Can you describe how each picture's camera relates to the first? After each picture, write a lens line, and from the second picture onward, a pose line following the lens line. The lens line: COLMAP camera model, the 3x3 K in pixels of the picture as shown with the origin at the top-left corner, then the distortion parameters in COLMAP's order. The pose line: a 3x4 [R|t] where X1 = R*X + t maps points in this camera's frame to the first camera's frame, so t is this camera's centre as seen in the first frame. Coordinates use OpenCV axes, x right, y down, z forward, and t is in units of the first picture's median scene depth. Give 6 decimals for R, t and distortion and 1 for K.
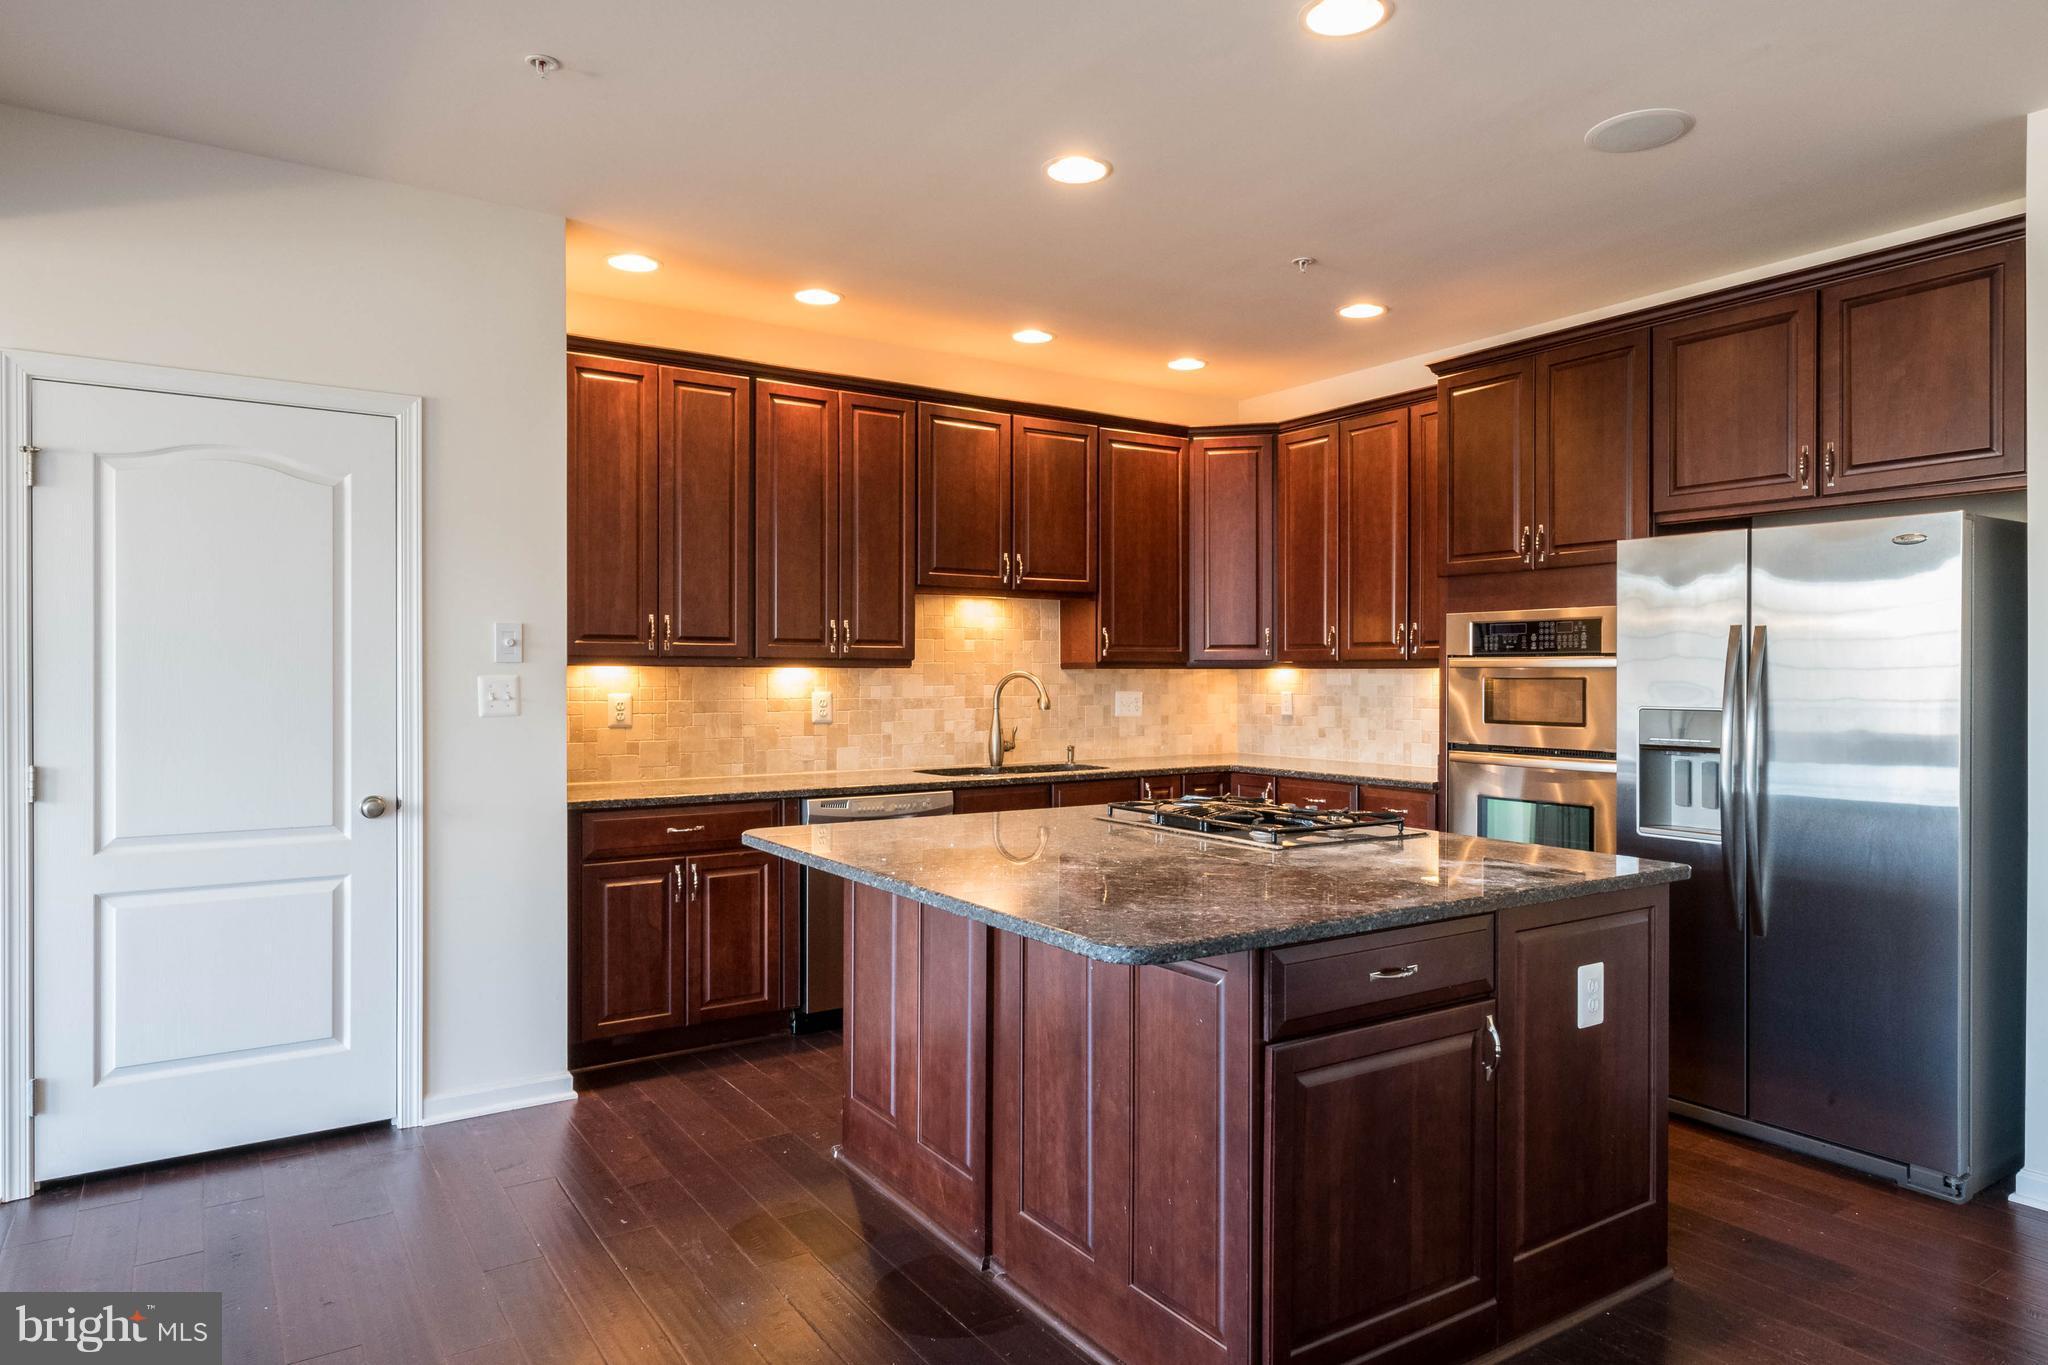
lens RADIAL K [[1217.4, 0, 1024.0], [0, 1217.4, 682.5], [0, 0, 1]] dist [0.000809, -0.001431]
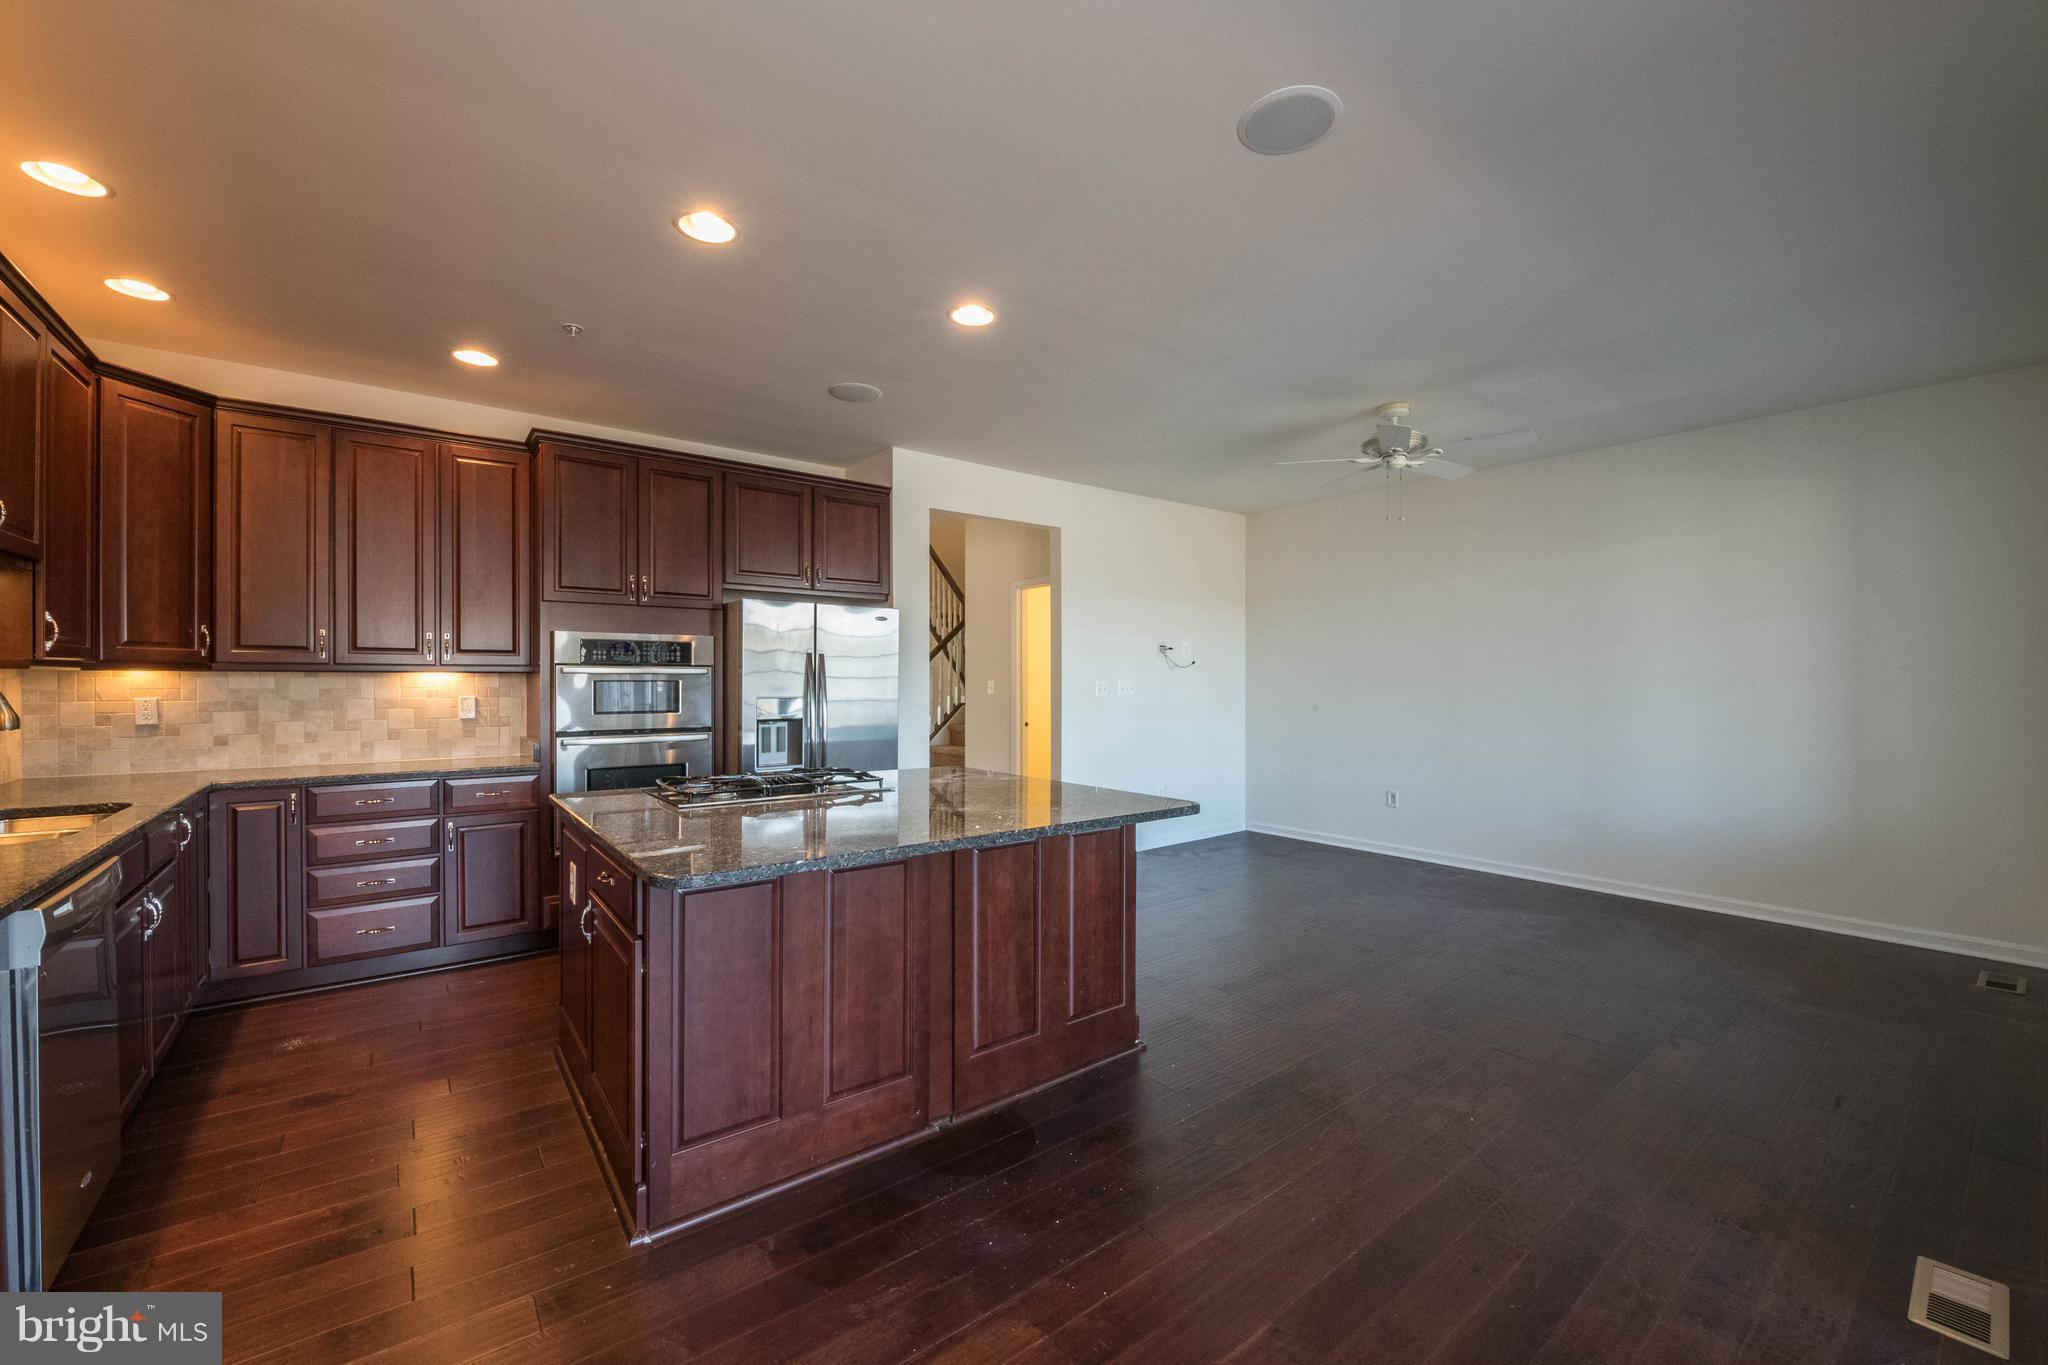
lens RADIAL K [[813.8, 0, 1024.0], [0, 813.8, 682.5], [0, 0, 1]] dist [-0.018841, 0.000430]
pose [[-0.062087, -0.001437, 0.998070, -0.508014], [0.006865, 0.999975, 0.001867, -0.000106], [-0.998047, 0.006968, -0.062075, 0.535599]]
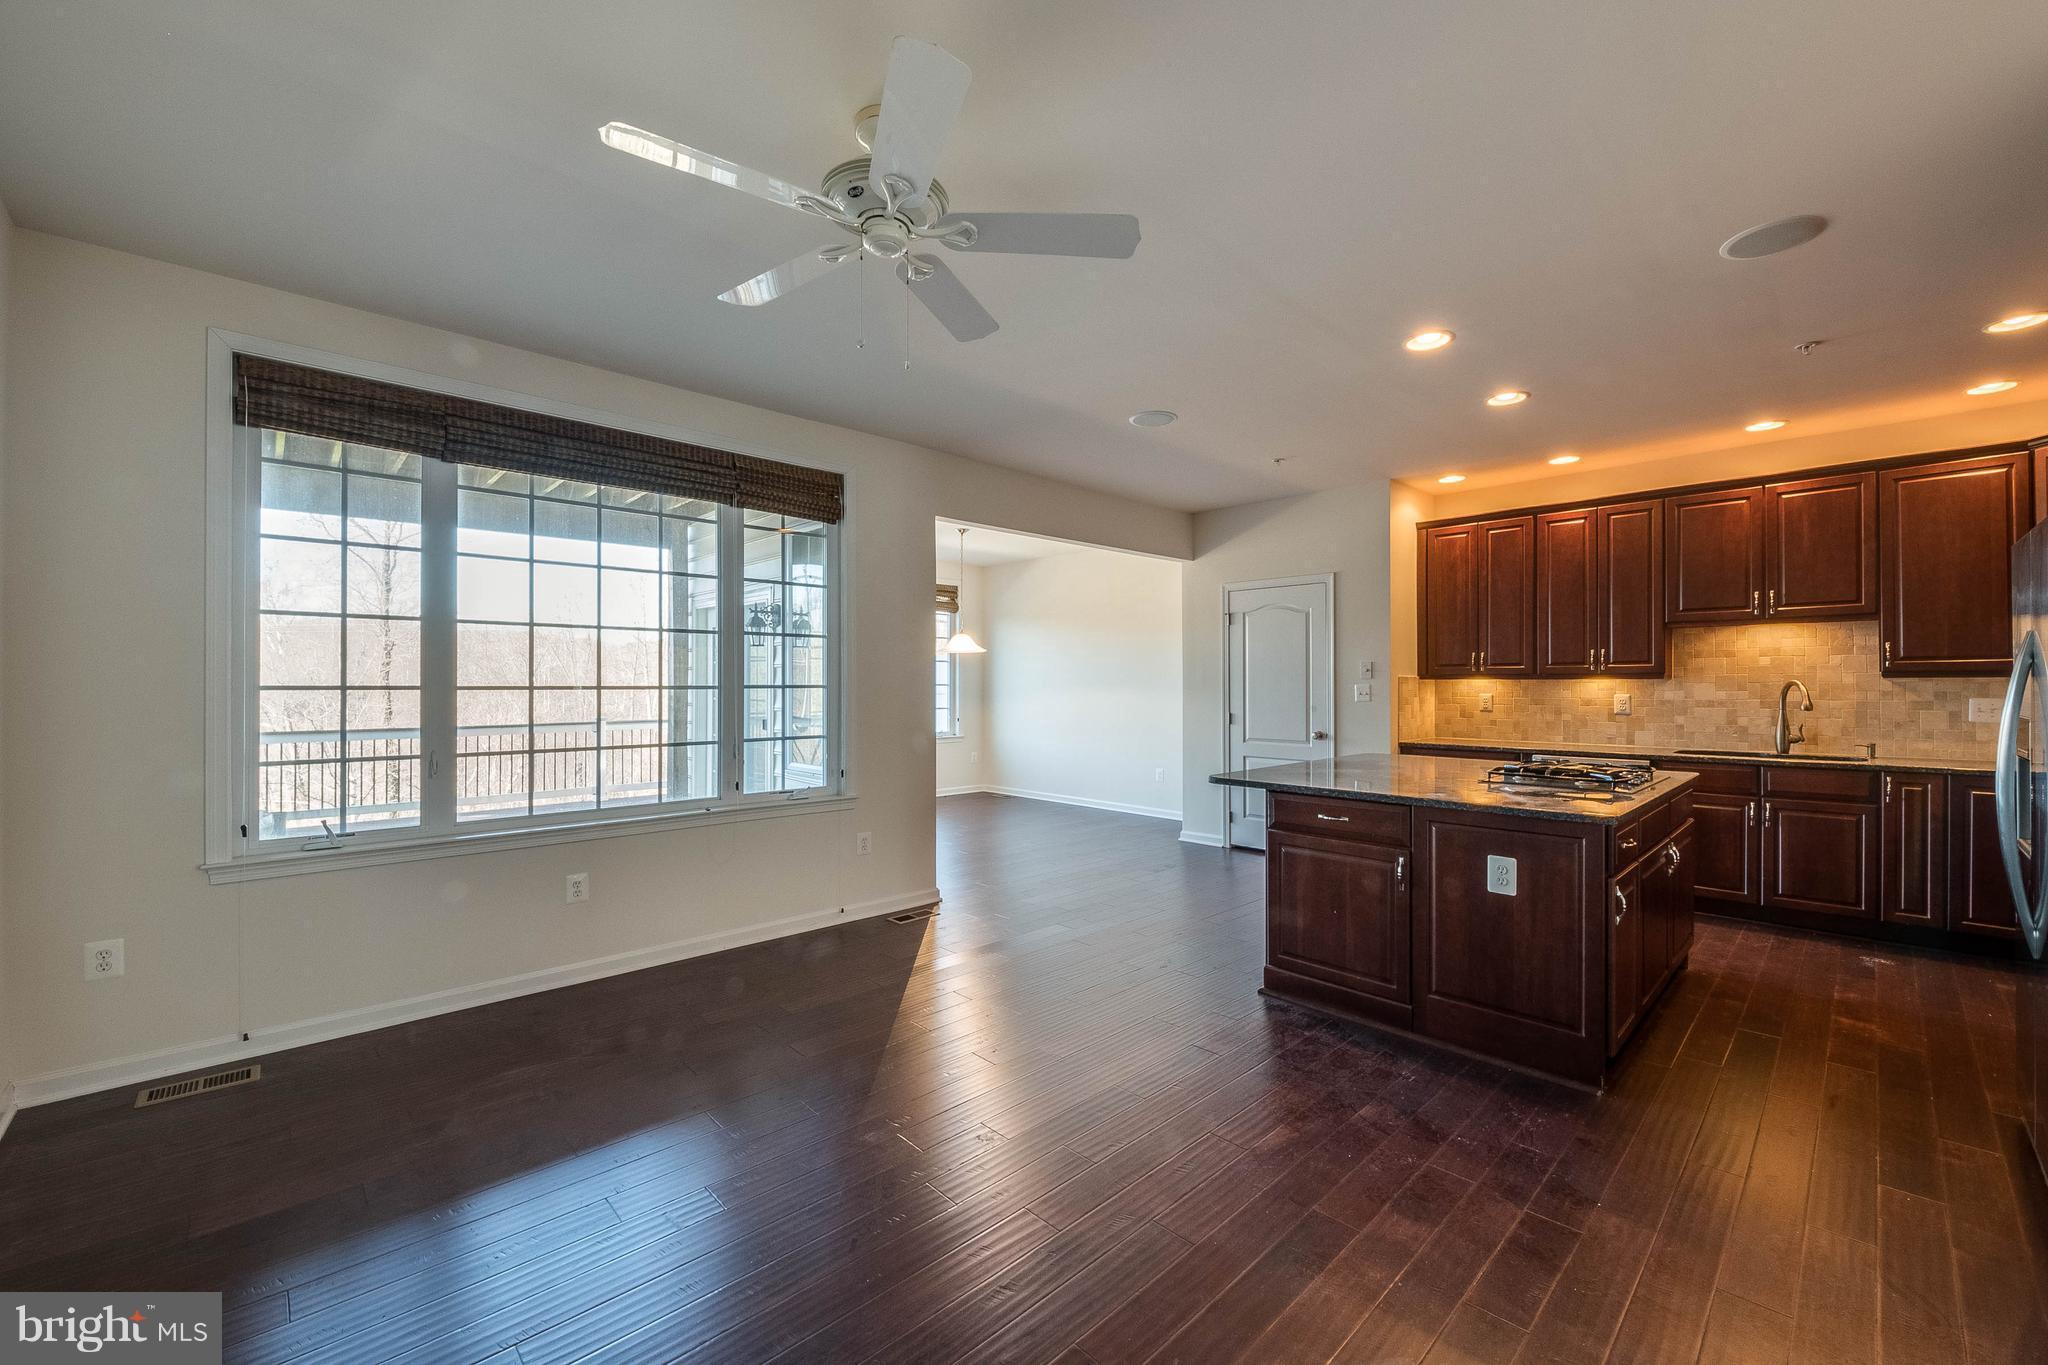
lens RADIAL K [[810.2, 0, 1080.2], [0, 810.2, 681.4], [0, 0, 1]] dist [-0.021425, 0.000068]
pose [[0.211098, -0.003458, -0.977459, 0.752229], [-0.003727, 0.999984, -0.004342, -0.002200], [0.977458, 0.004560, 0.211081, 0.104990]]
